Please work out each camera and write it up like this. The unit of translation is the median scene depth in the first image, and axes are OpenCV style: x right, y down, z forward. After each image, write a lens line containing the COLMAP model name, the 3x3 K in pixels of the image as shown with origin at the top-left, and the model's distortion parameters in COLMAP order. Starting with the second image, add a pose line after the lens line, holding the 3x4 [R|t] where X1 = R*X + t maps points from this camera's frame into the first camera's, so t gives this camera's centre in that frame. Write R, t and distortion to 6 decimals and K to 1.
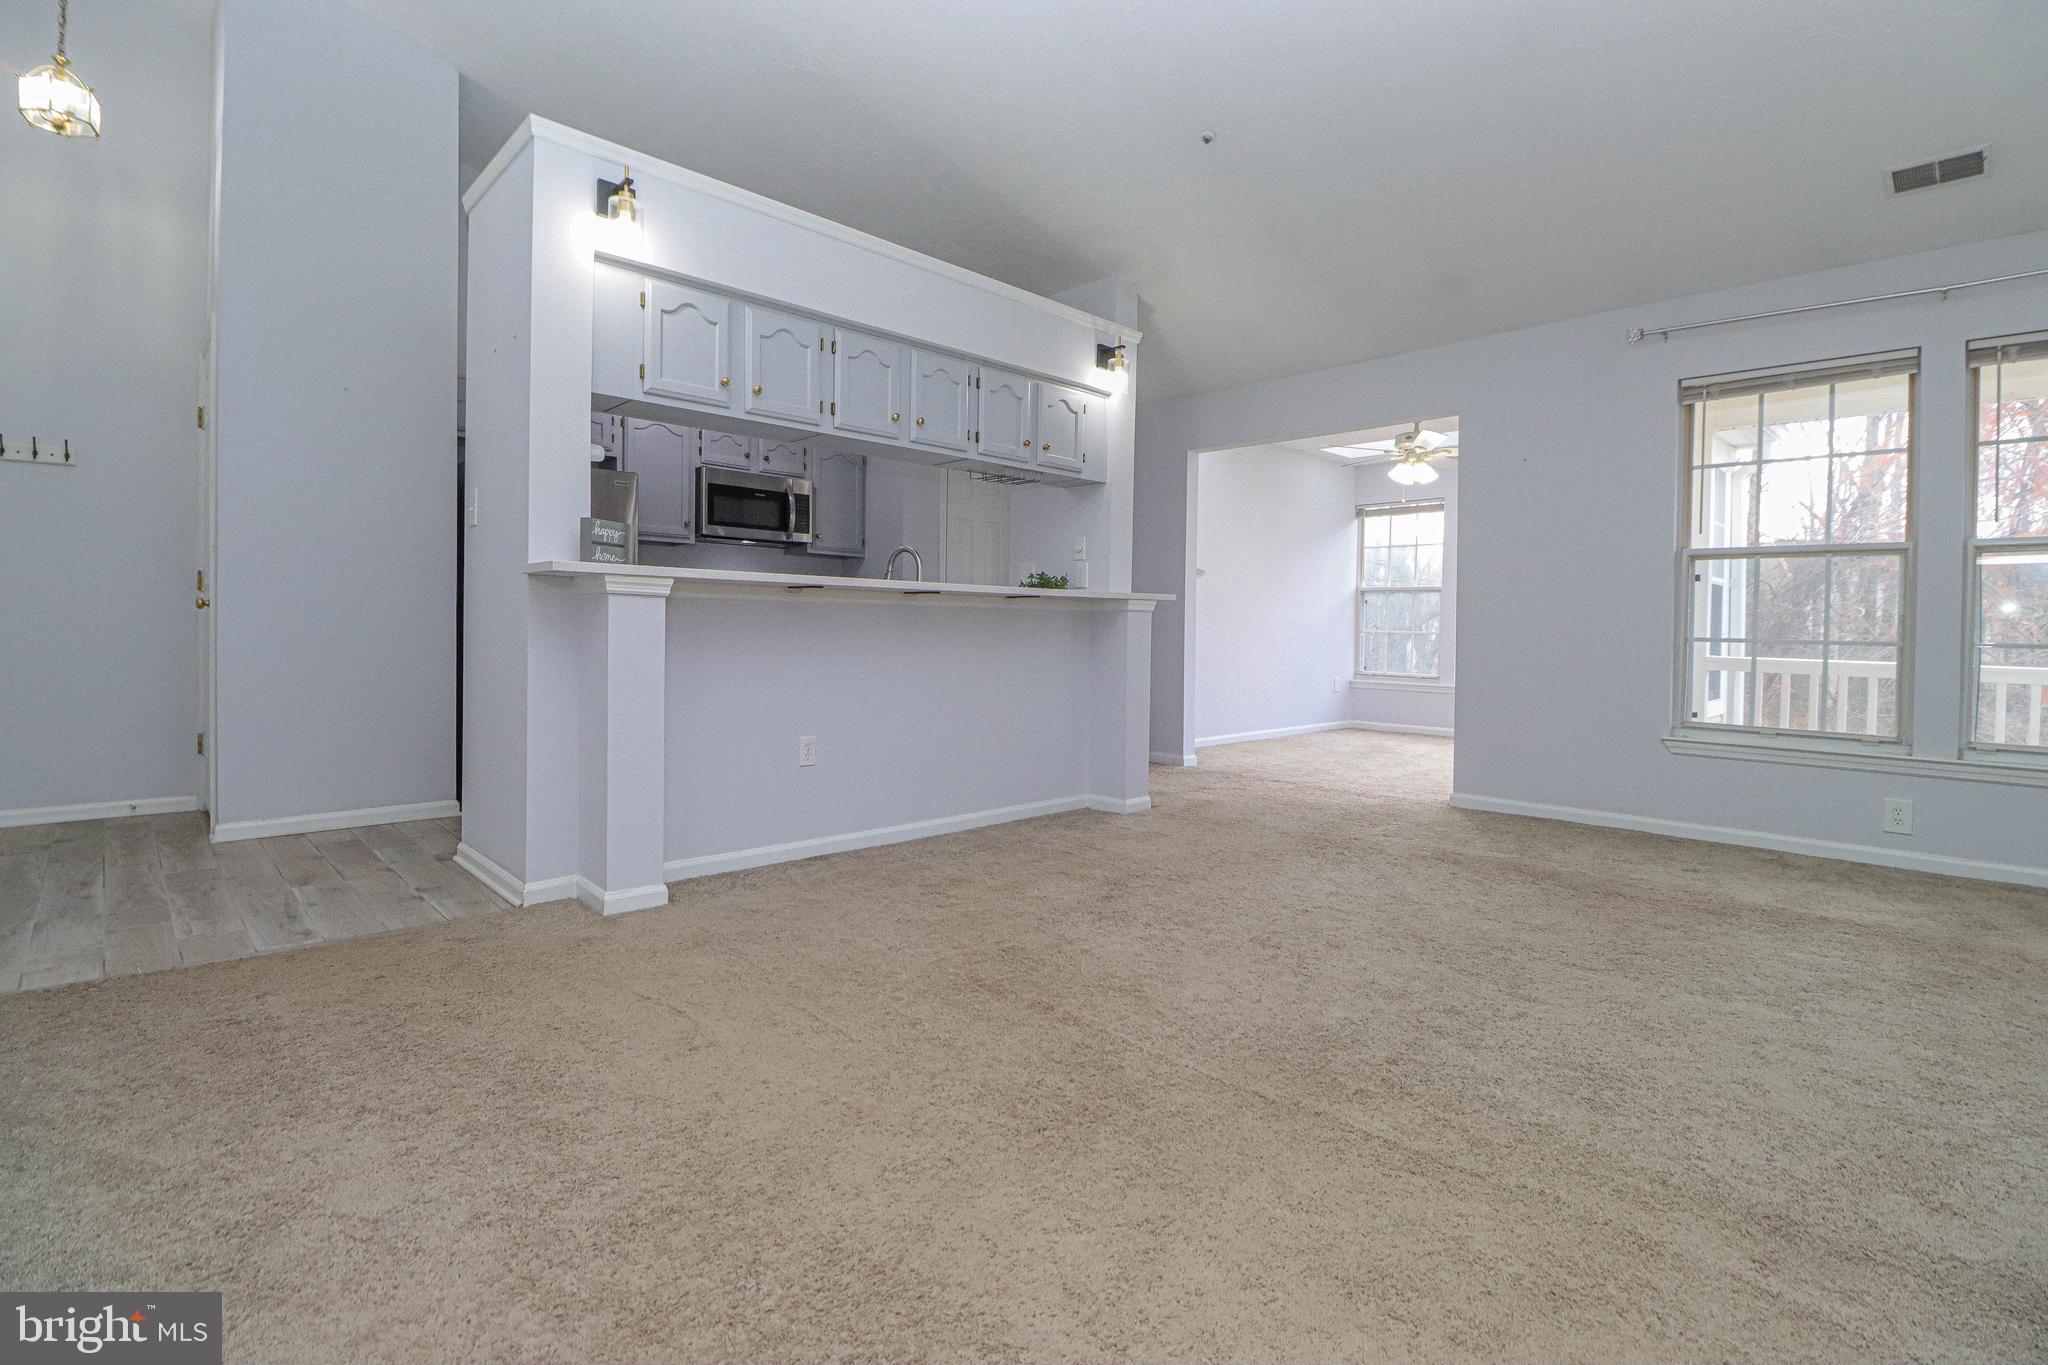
lens RADIAL K [[953.4, 0, 1022.8], [0, 953.4, 629.7], [0, 0, 1]] dist [-0.000339, -0.000414]
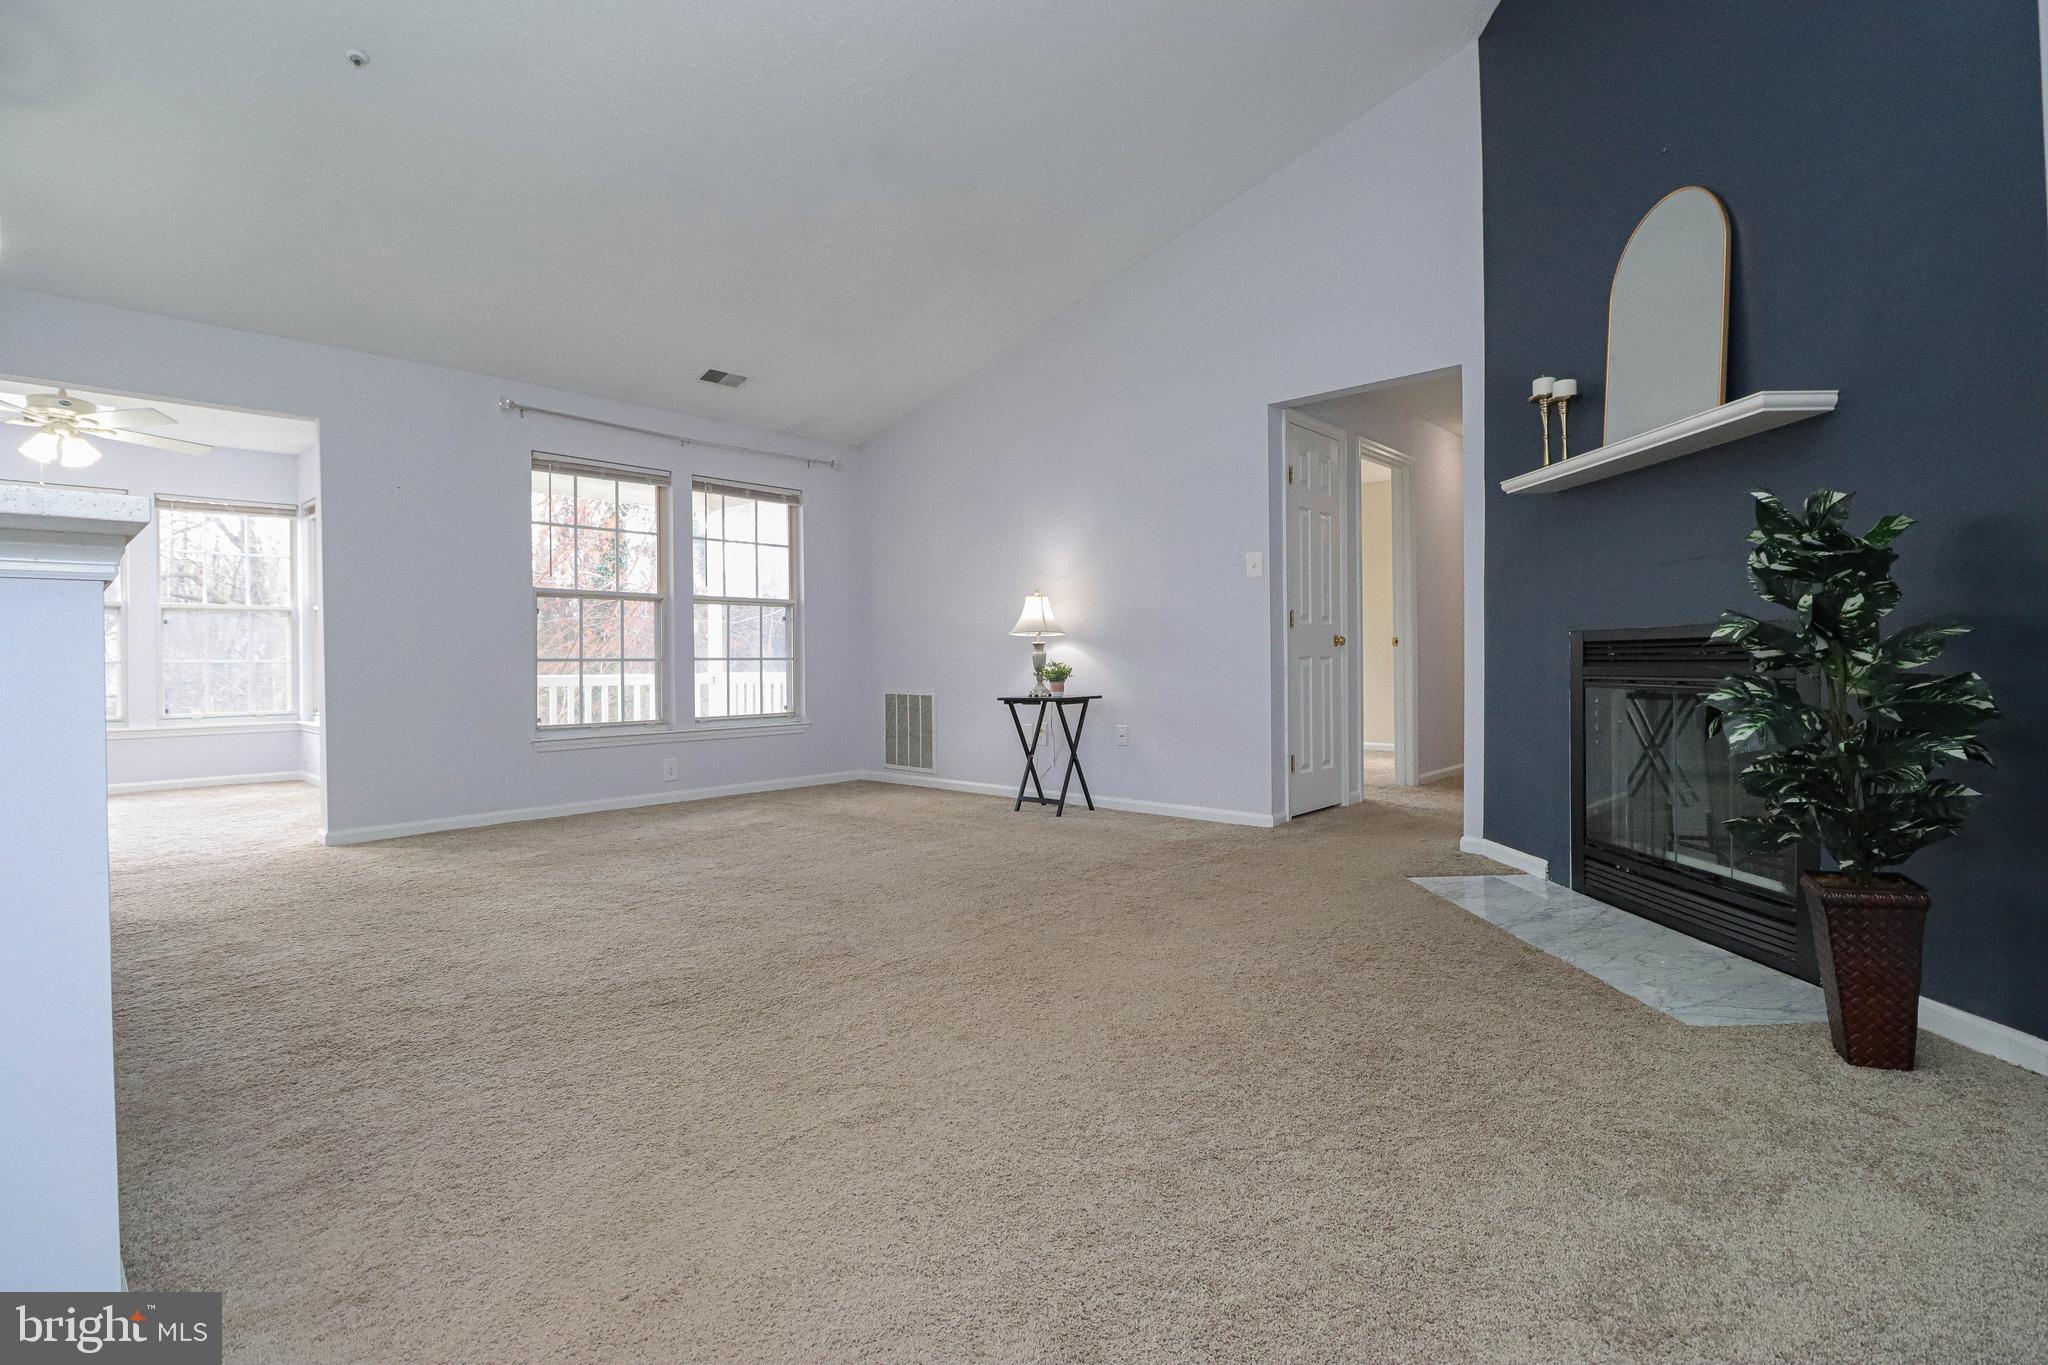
lens RADIAL K [[980.8, 0, 1032.3], [0, 980.8, 672.9], [0, 0, 1]] dist [0.001650, 0.000011]
pose [[-0.060524, -0.034678, 0.997564, -0.646096], [0.011725, 0.999303, 0.035450, -0.012358], [-0.998098, 0.013842, -0.060075, 0.448494]]
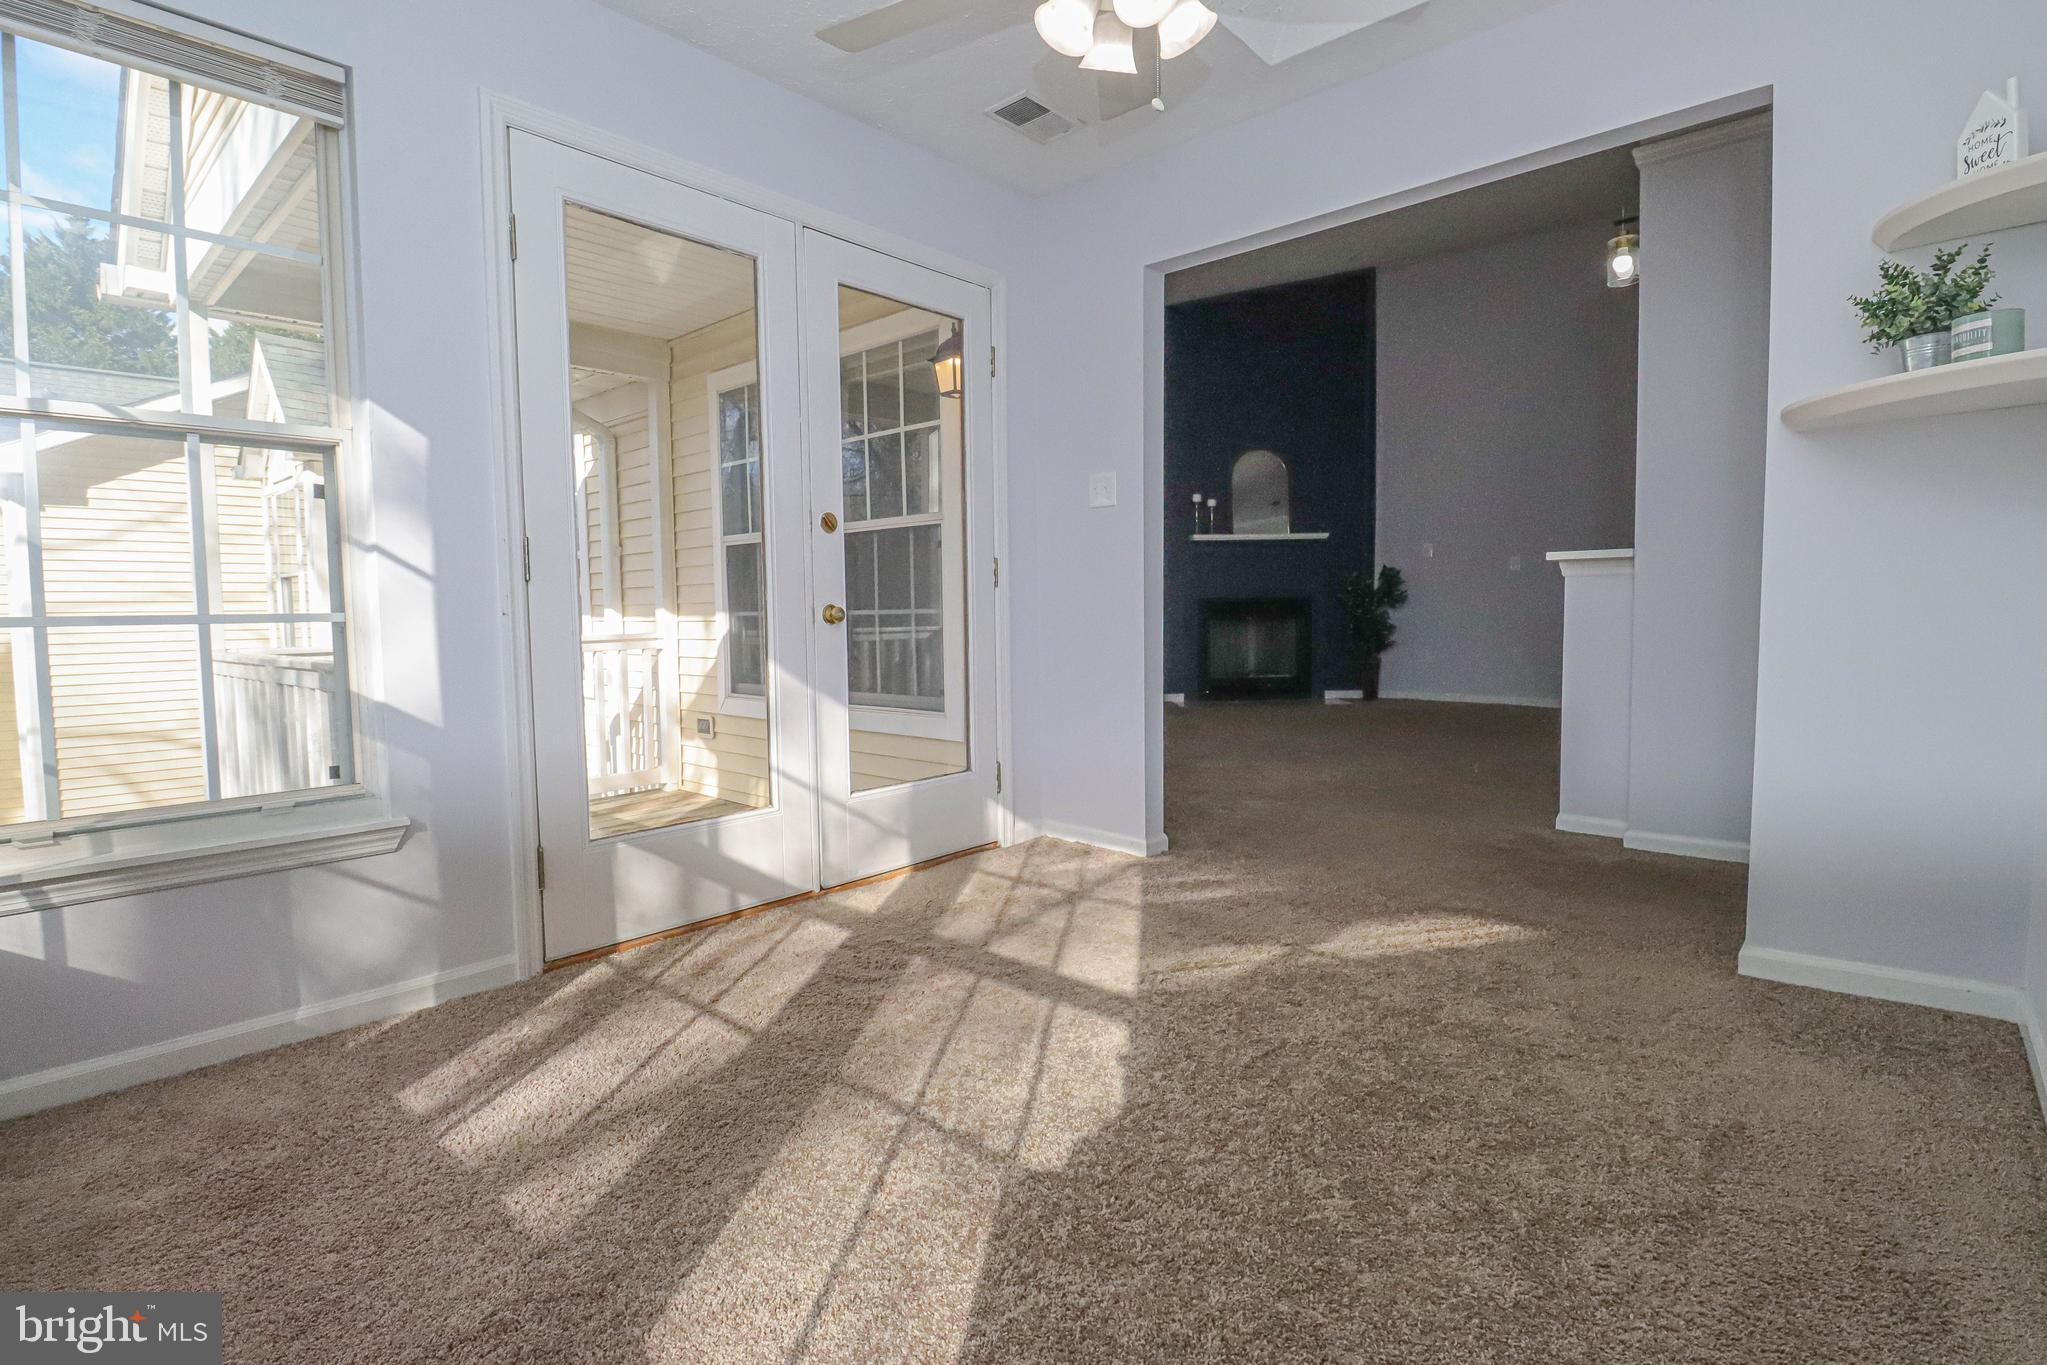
lens RADIAL K [[980.3, 0, 1031.8], [0, 980.3, 672.9], [0, 0, 1]] dist [0.001650, 0.000011]
pose [[-0.997218, 0.005234, -0.074351, 0.722365], [0.000586, 0.998052, 0.062389, 0.019263], [0.074532, 0.062172, -0.995279, 2.084654]]
